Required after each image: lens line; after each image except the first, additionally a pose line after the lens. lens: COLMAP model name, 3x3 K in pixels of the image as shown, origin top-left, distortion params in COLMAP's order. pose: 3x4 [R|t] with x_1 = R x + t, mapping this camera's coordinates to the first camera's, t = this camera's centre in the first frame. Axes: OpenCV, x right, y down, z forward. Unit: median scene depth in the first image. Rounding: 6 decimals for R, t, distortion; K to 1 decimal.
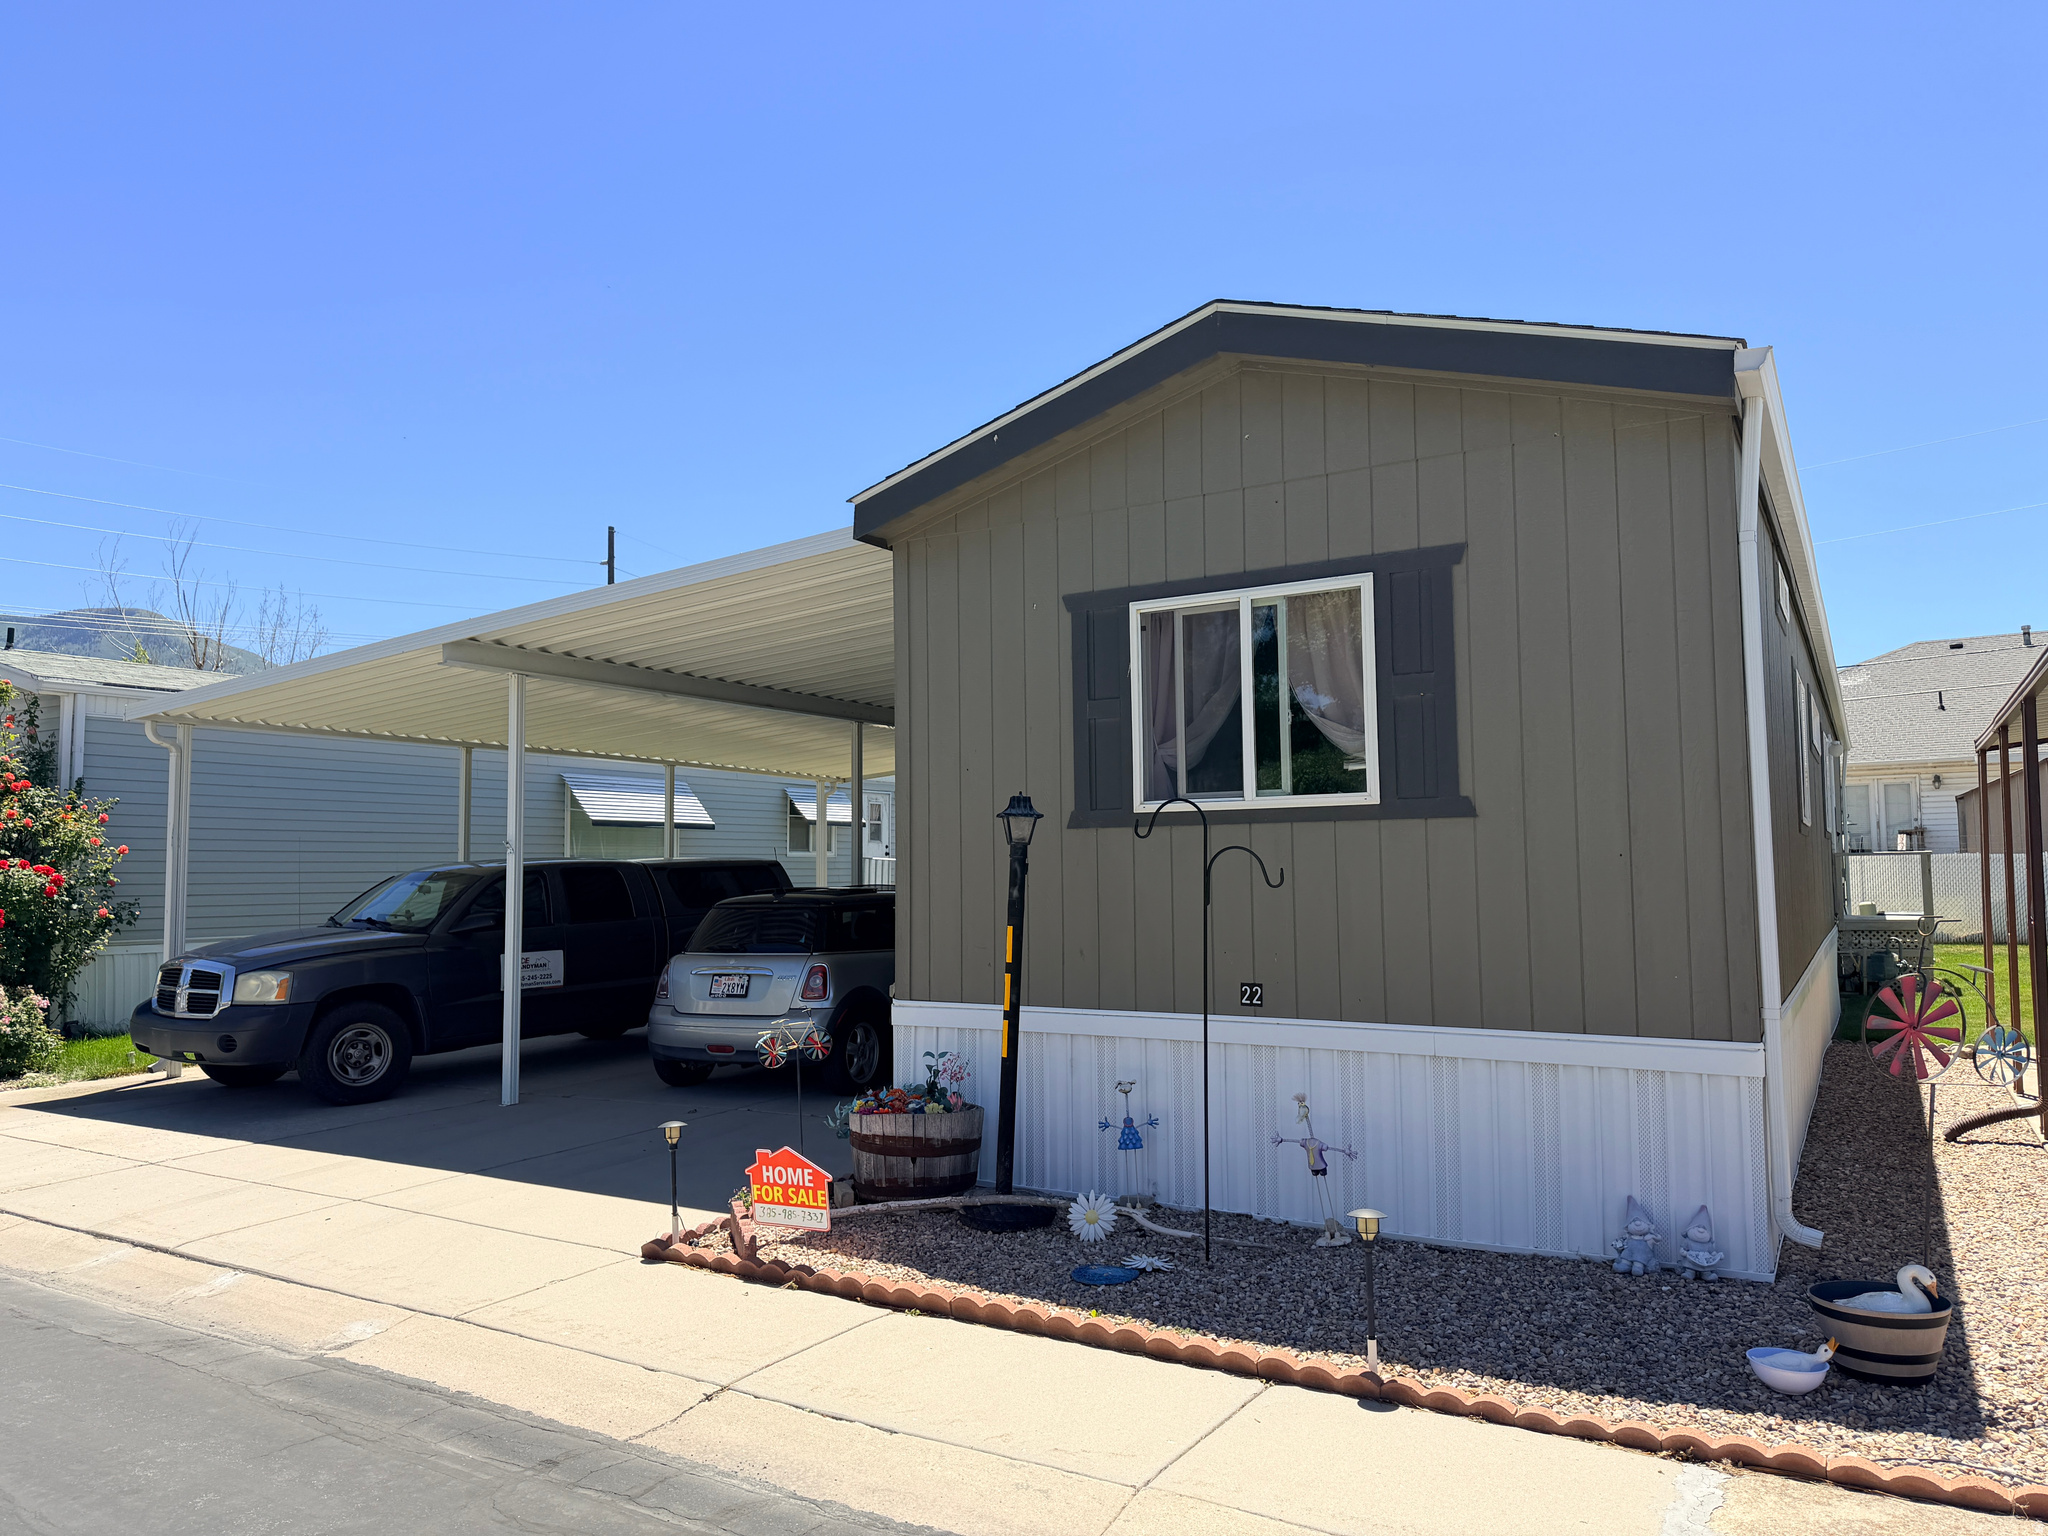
lens RADIAL K [[1421.5, 0, 1030.4], [0, 1421.5, 770.1], [0, 0, 1]] dist [0.086645, -0.109958]
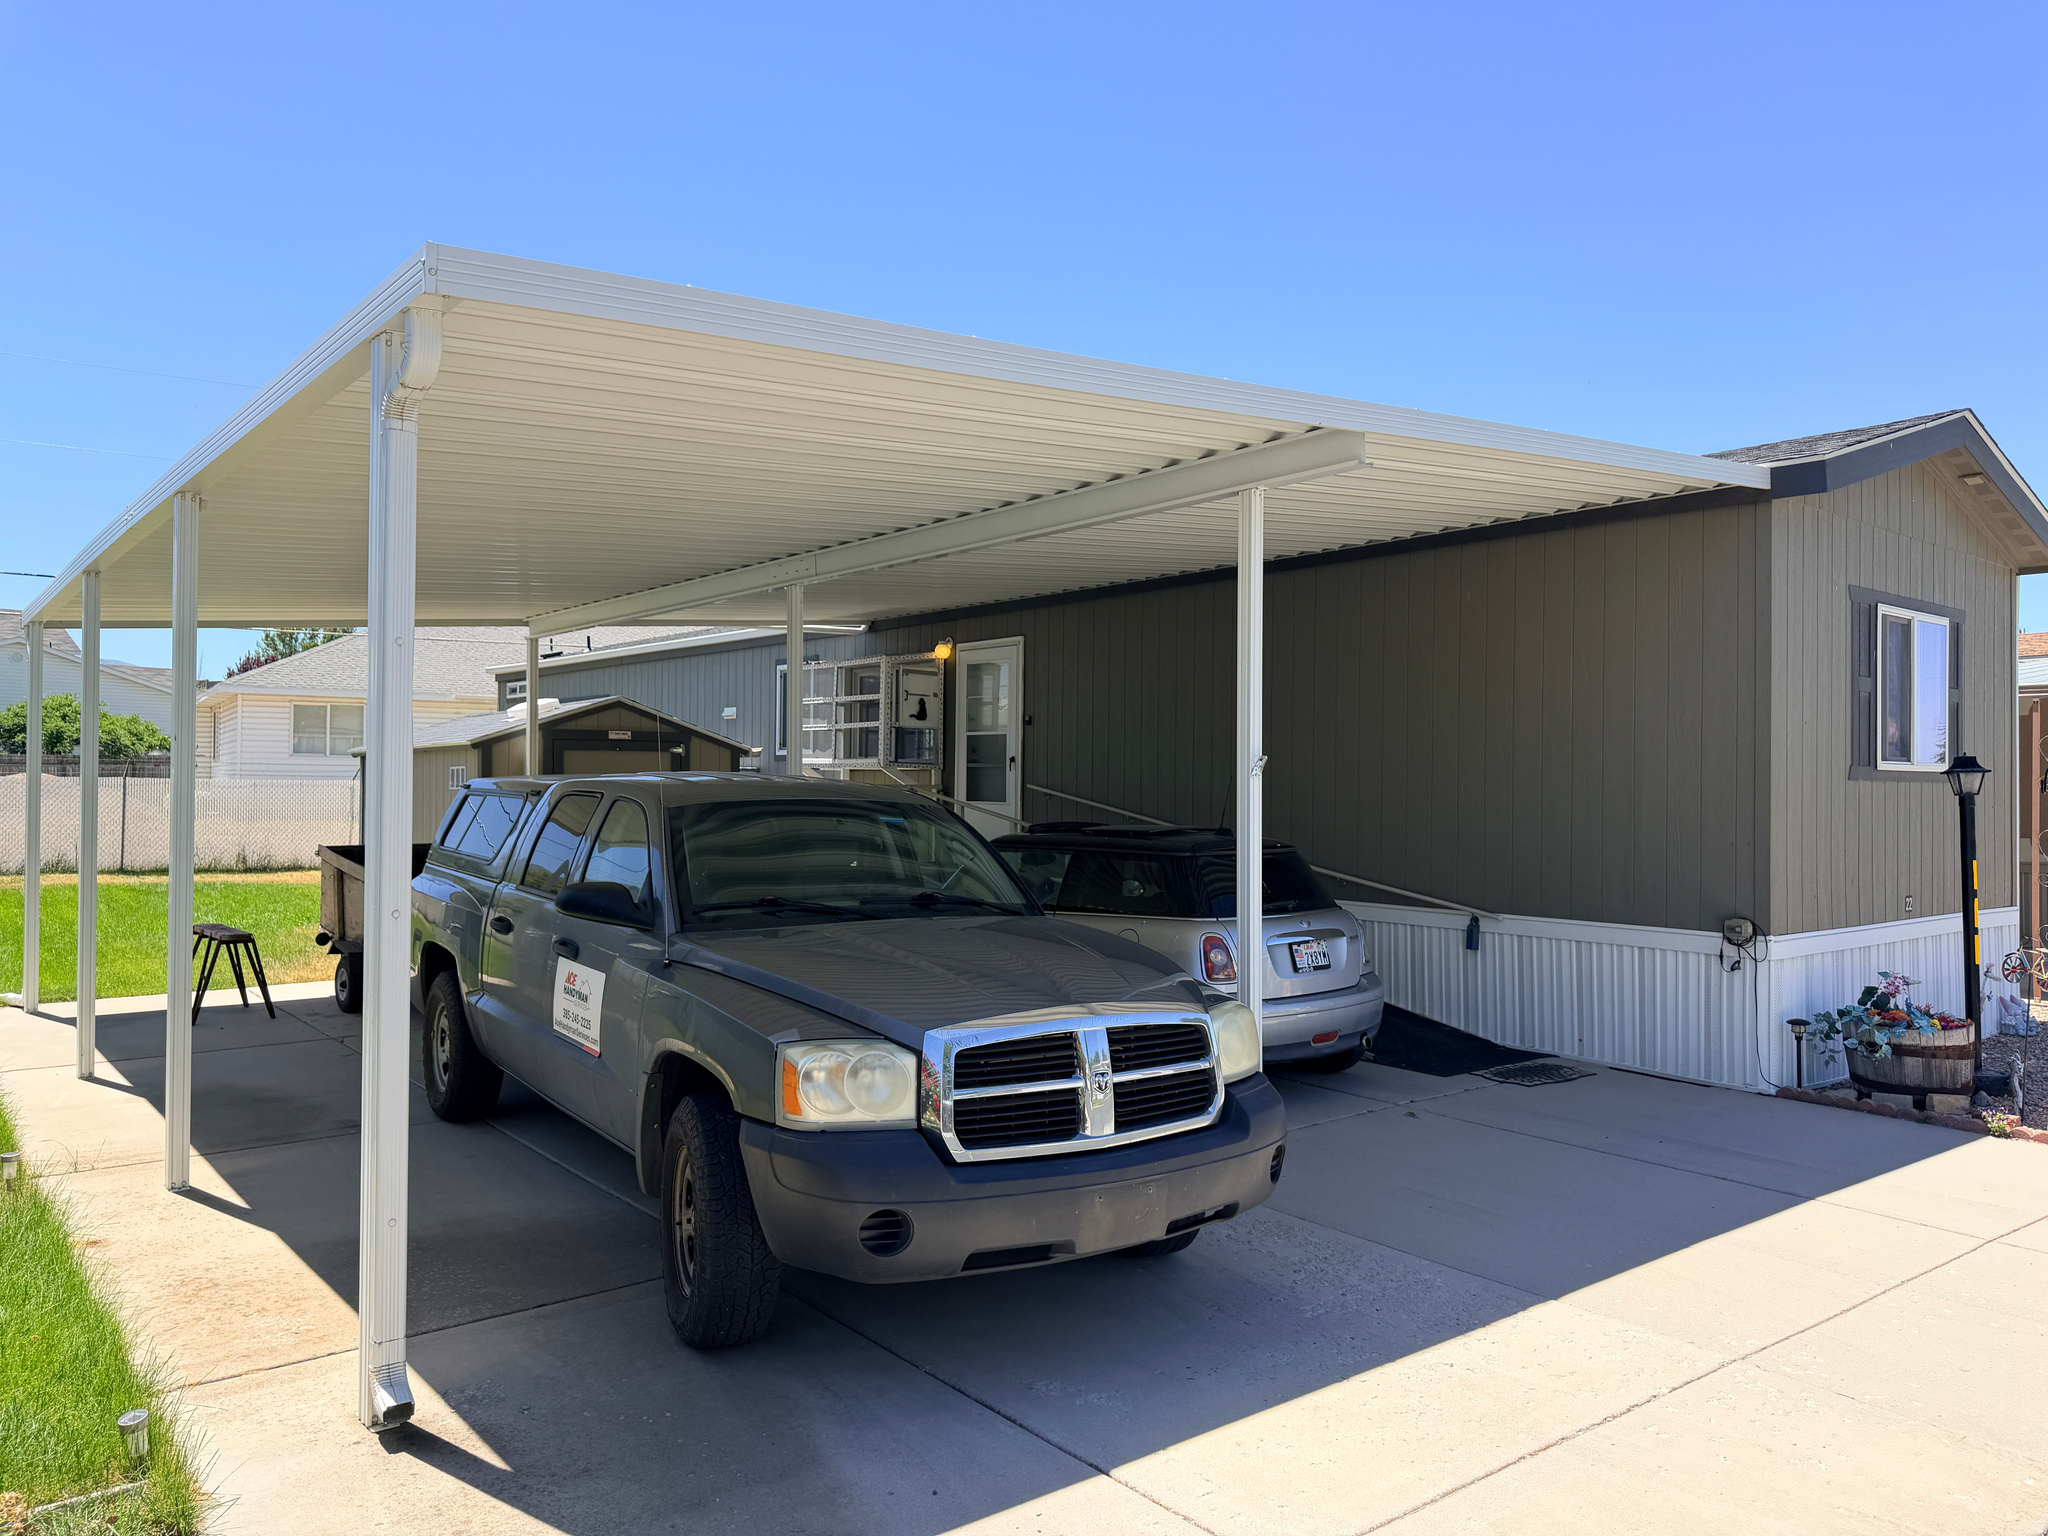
lens RADIAL K [[1421.5, 0, 1030.4], [0, 1421.5, 770.1], [0, 0, 1]] dist [0.086645, -0.109958]
pose [[0.350390, 0.027554, 0.936198, -1.455816], [-0.078413, 0.996921, 0.000006, 0.093452], [-0.933316, -0.073412, 0.351472, 1.297371]]
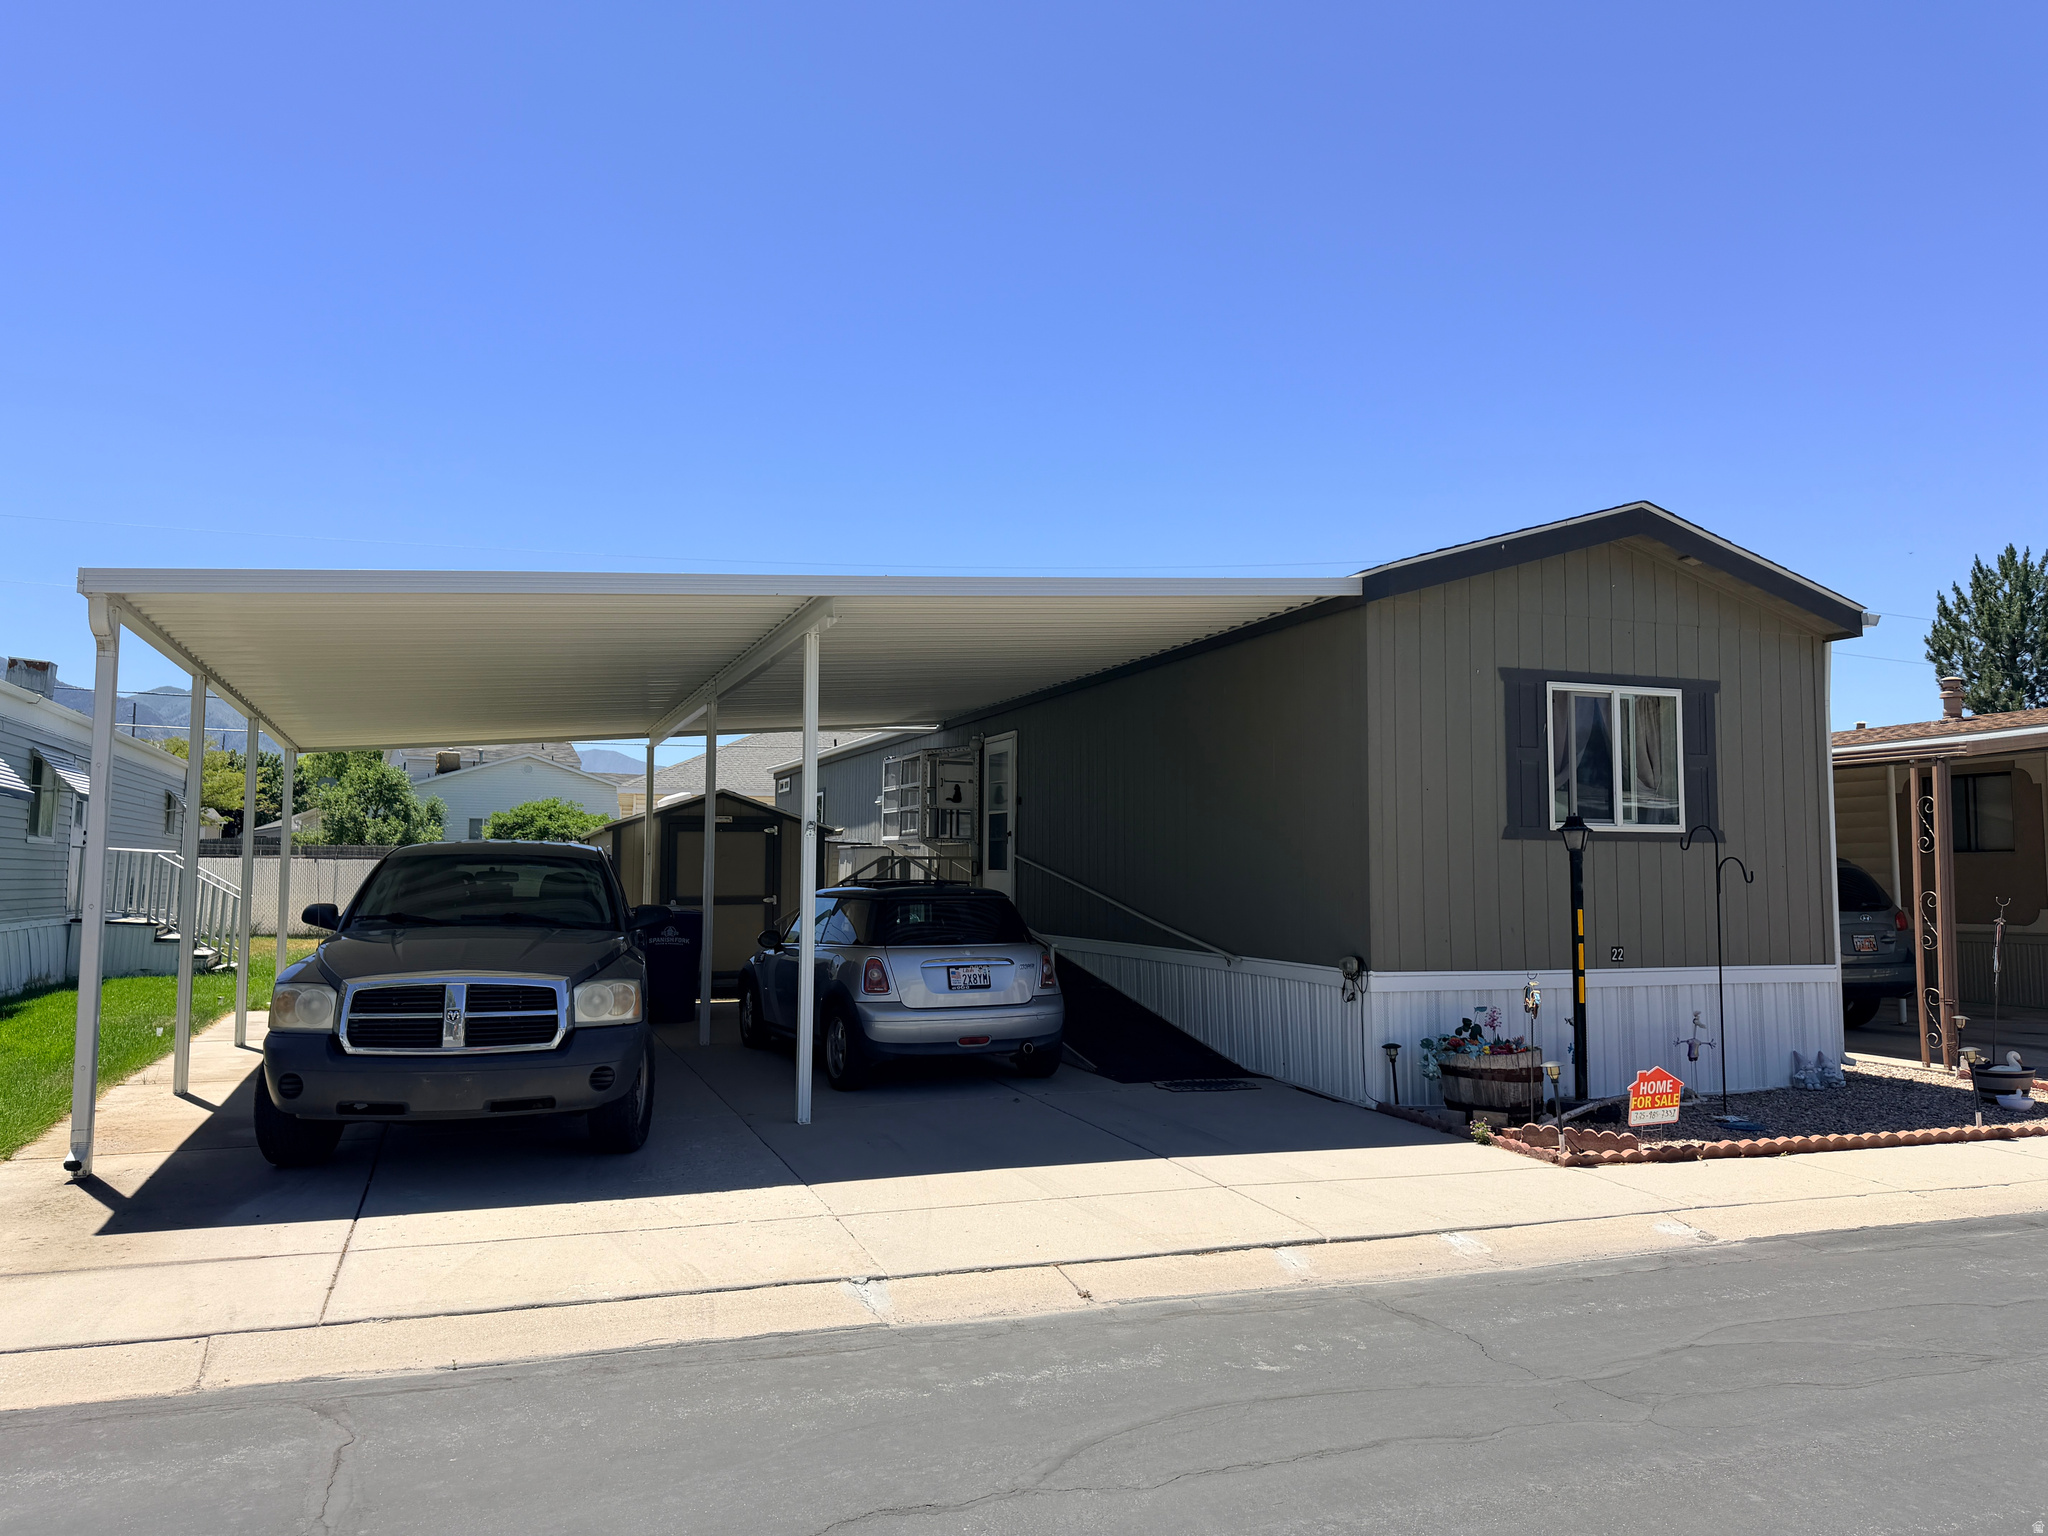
lens RADIAL K [[1411.4, 0, 1024.0], [0, 1411.4, 768.0], [0, 0, 1]] dist [0.192764, -0.430143]
pose [[0.624797, 0.073232, 0.777345, -1.422815], [-0.067298, 0.996938, -0.039828, 0.063125], [-0.777881, -0.027429, 0.627812, 0.526359]]
